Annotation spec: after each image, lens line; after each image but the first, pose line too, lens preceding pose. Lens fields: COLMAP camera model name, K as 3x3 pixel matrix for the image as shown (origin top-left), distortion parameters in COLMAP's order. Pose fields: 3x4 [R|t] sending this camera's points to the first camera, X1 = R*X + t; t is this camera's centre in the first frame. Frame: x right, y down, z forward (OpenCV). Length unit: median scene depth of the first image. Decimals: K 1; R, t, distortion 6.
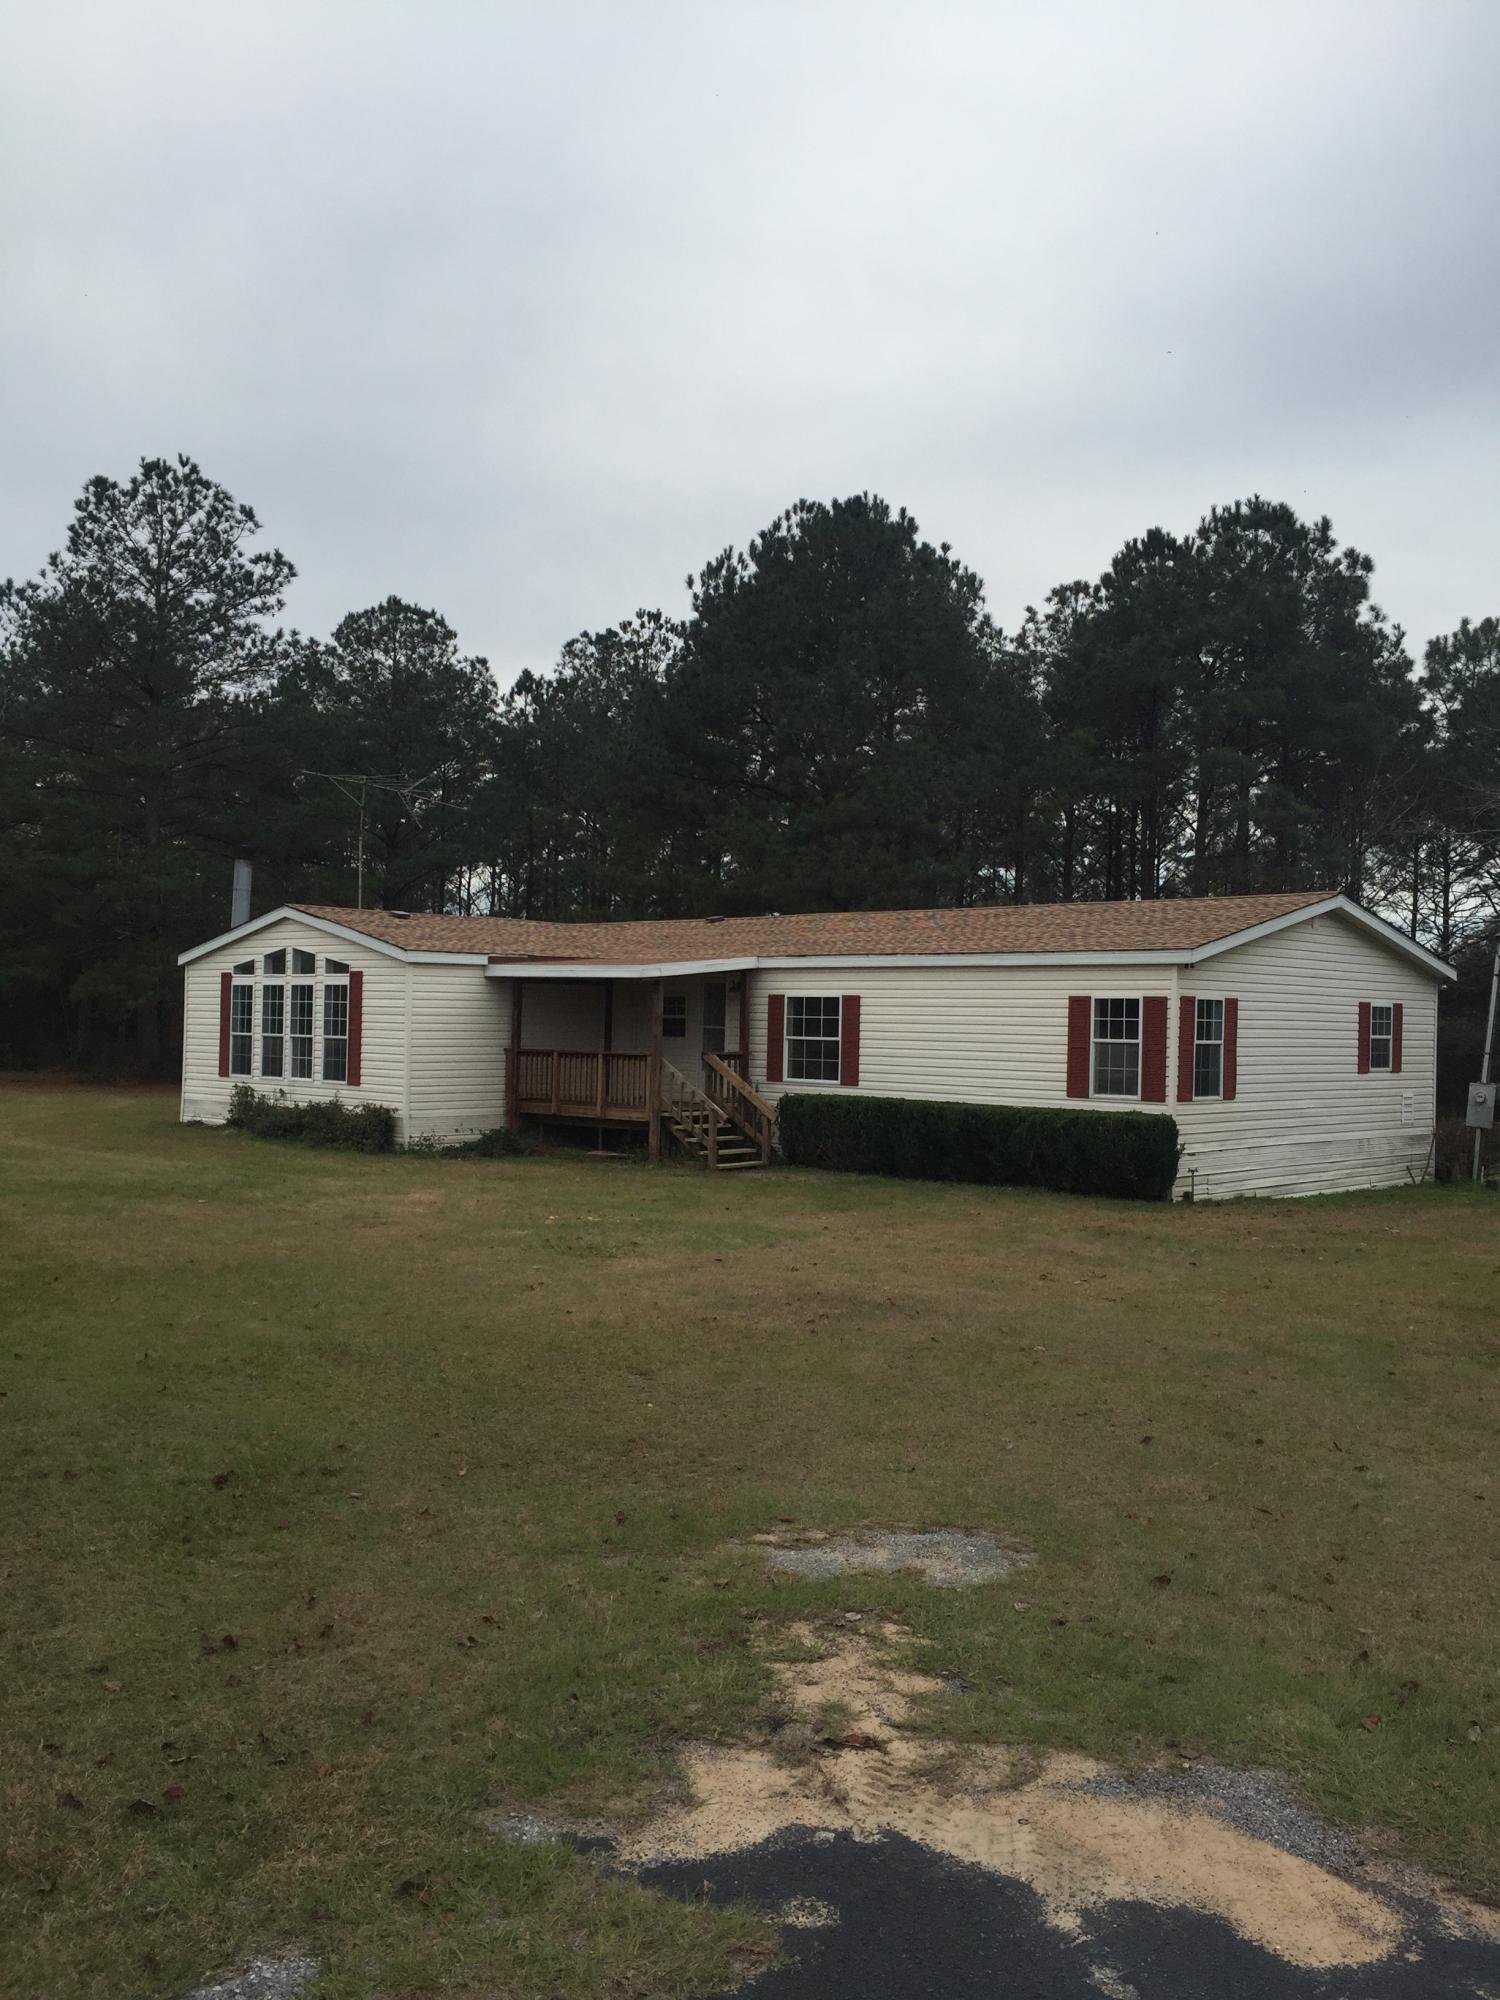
lens RADIAL K [[1729.5, 0, 742.5], [0, 1729.5, 1020.5], [0, 0, 1]] dist [0.058572, -0.076107]
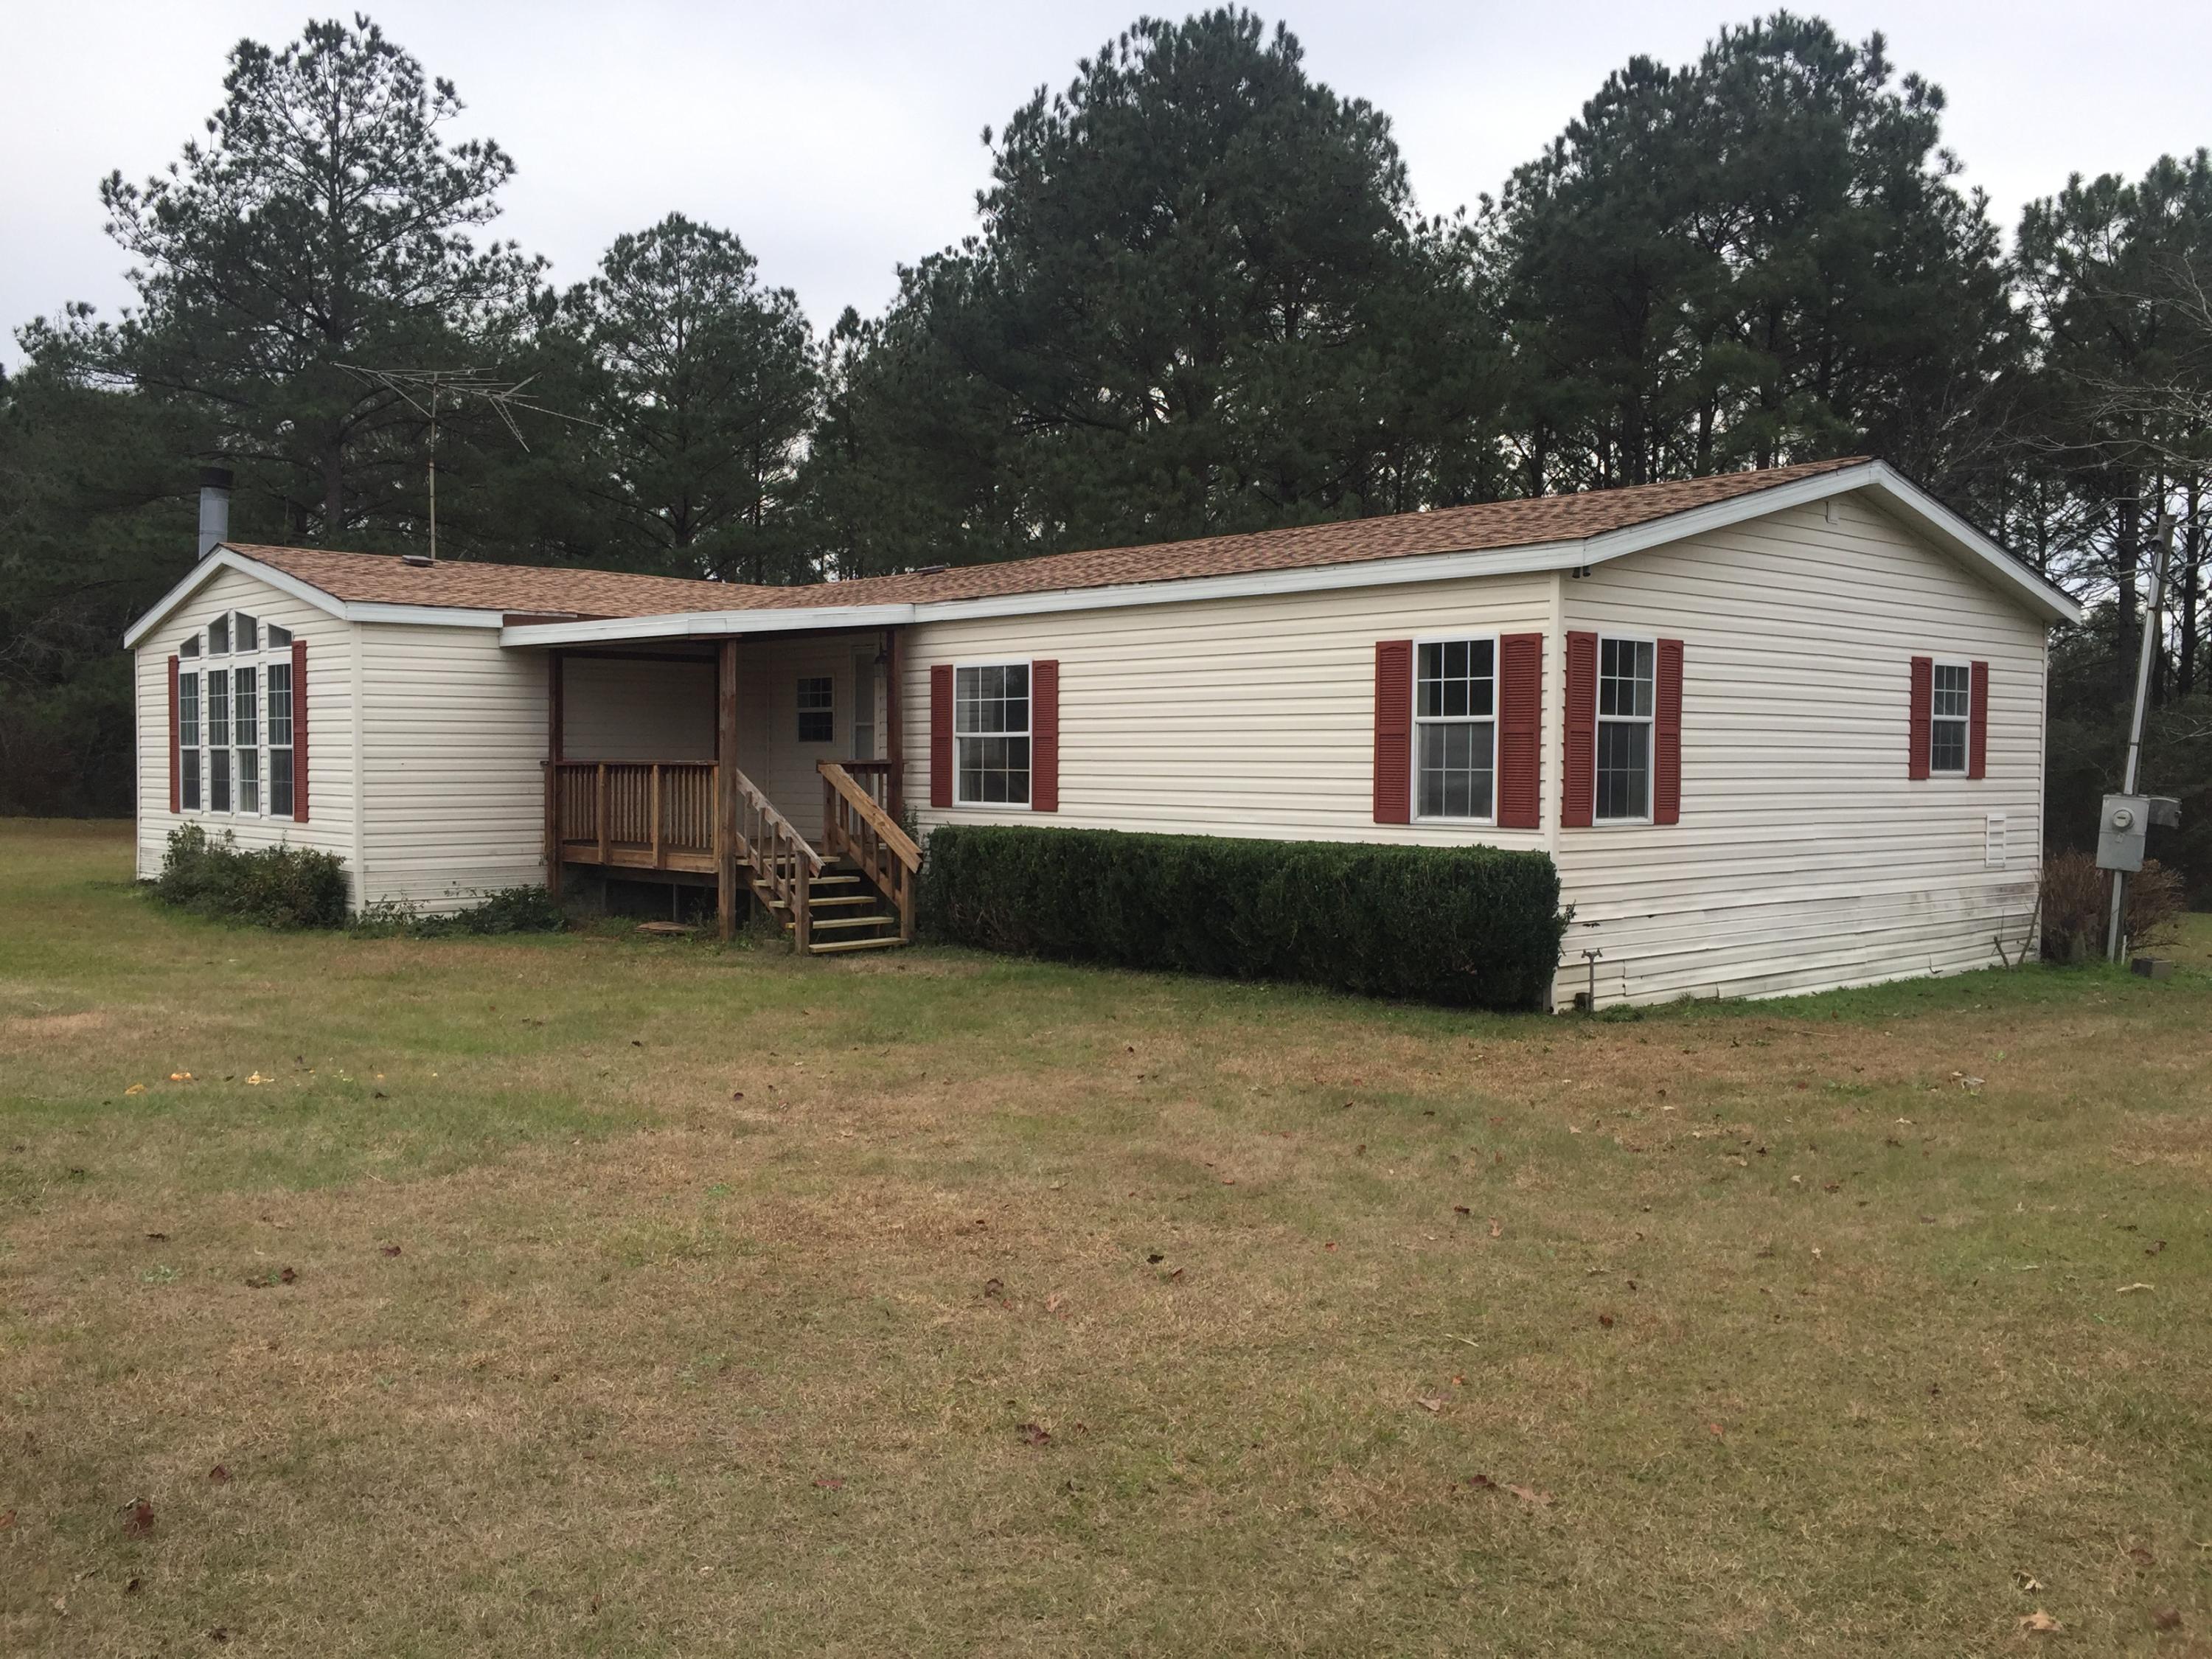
lens RADIAL K [[1912.8, 0, 1115.5], [0, 1912.8, 837.4], [0, 0, 1]] dist [0.058572, -0.076107]
pose [[0.998181, -0.010377, -0.059380, 0.113046], [0.012675, 0.999180, 0.038454, 0.019287], [0.058933, -0.039137, 0.997494, 0.303452]]
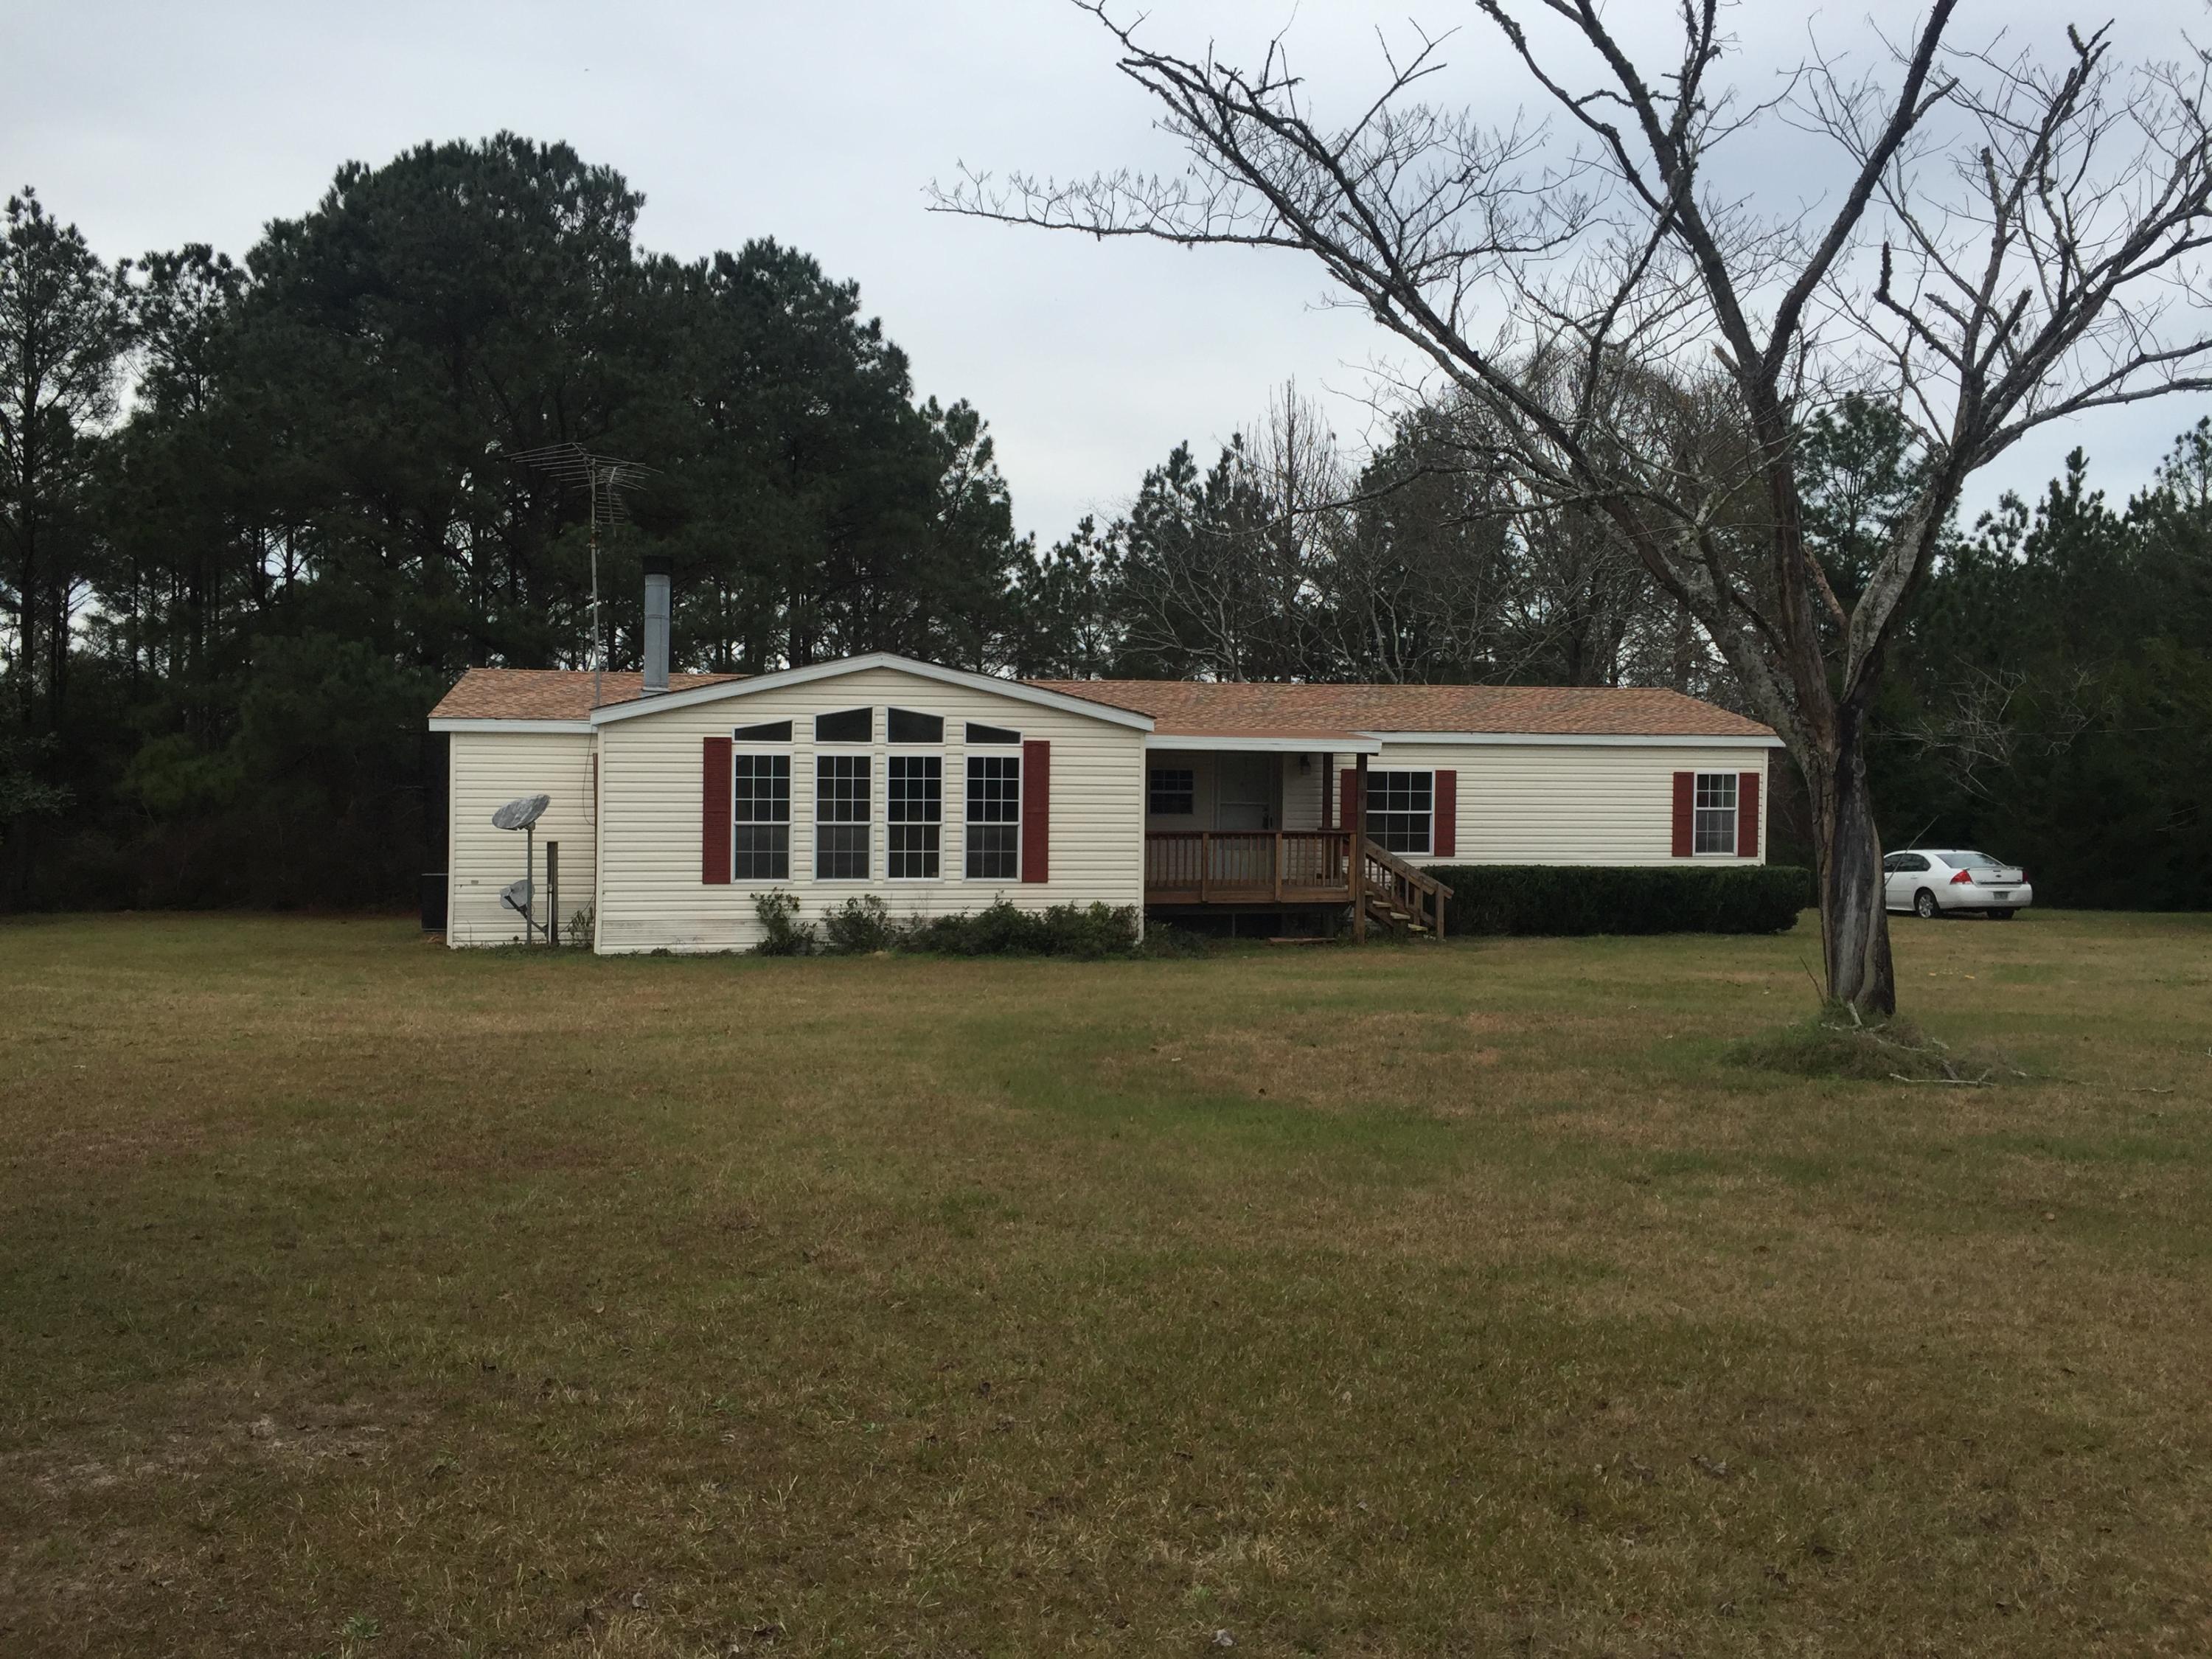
lens RADIAL K [[1912.8, 0, 1089.7], [0, 1912.8, 822.5], [0, 0, 1]] dist [0.058572, -0.076107]
pose [[0.572696, -0.026565, 0.819337, -0.913297], [0.004393, 0.999560, 0.029338, -0.016217], [-0.819756, -0.013202, 0.572561, 0.457758]]
